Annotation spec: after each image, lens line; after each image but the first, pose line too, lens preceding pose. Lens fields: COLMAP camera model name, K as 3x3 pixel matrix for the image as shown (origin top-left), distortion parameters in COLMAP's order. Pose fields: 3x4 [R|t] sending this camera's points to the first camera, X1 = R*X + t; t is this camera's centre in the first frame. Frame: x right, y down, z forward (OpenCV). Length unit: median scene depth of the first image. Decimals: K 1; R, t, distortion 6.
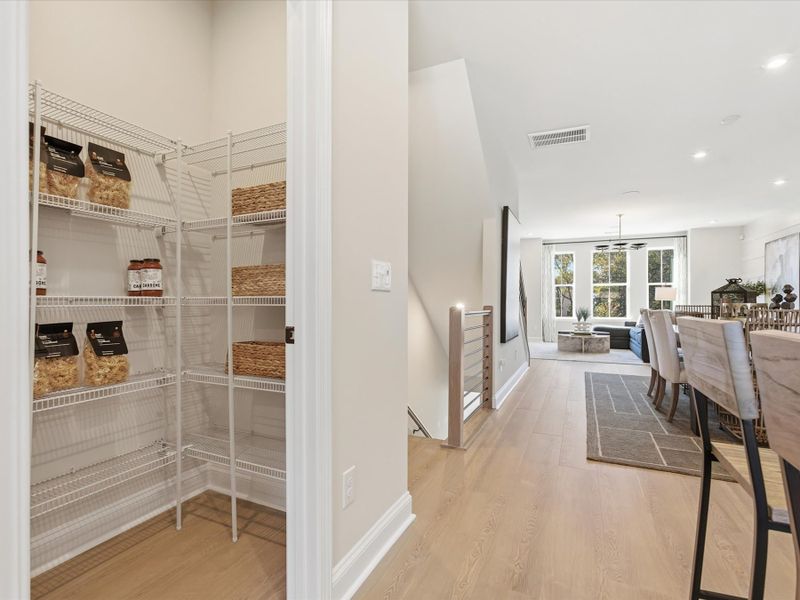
lens RADIAL K [[400.4, 0, 399.7], [0, 400.4, 300.8], [0, 0, 1]] dist [-0.014359, 0.007313]
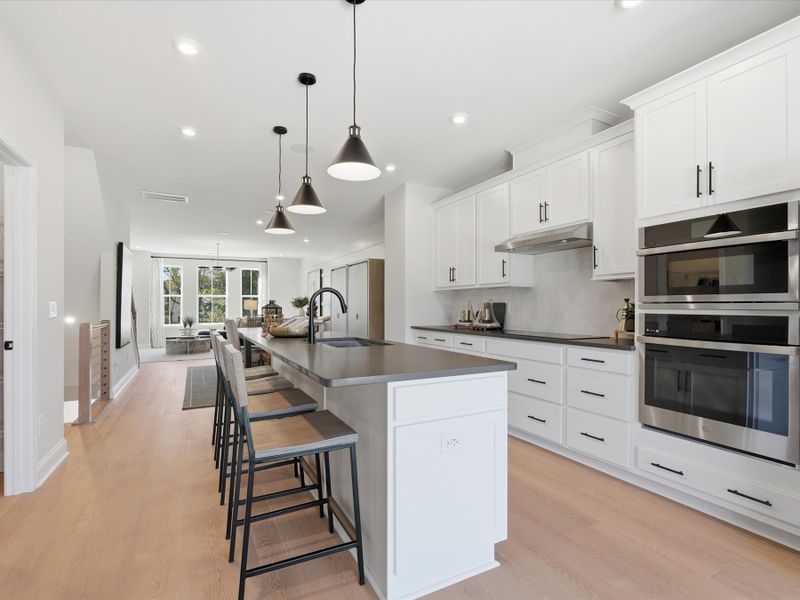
lens RADIAL K [[400.4, 0, 405.2], [0, 400.4, 303.4], [0, 0, 1]] dist [-0.014359, 0.007313]
pose [[0.610350, -0.000282, 0.792132, -0.127255], [0.003937, 0.999989, -0.002677, -0.020843], [-0.792122, 0.004752, 0.610344, -0.338759]]
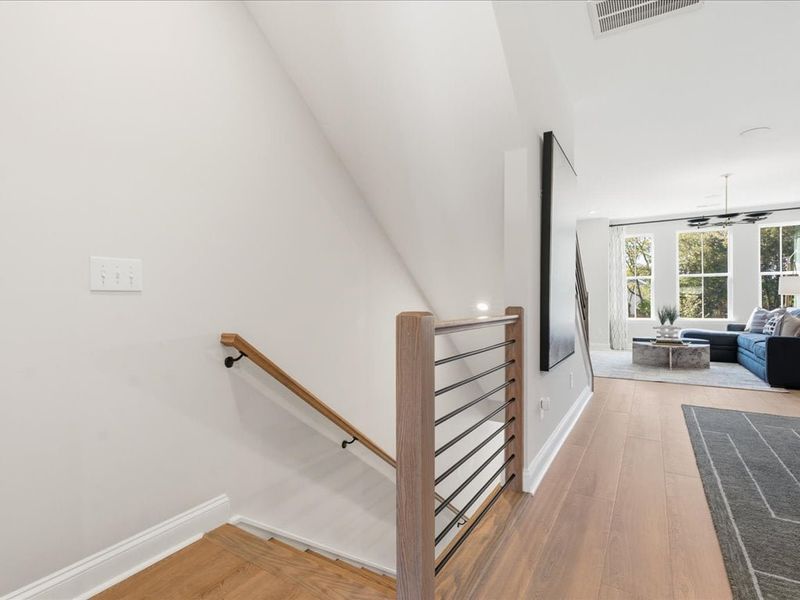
lens RADIAL K [[400.4, 0, 396.7], [0, 400.4, 301.7], [0, 0, 1]] dist [-0.014359, 0.007313]
pose [[0.989848, -0.008581, -0.141869, 0.086057], [0.009332, 0.999946, 0.004632, 0.000712], [0.141821, -0.005909, 0.989875, 0.264825]]
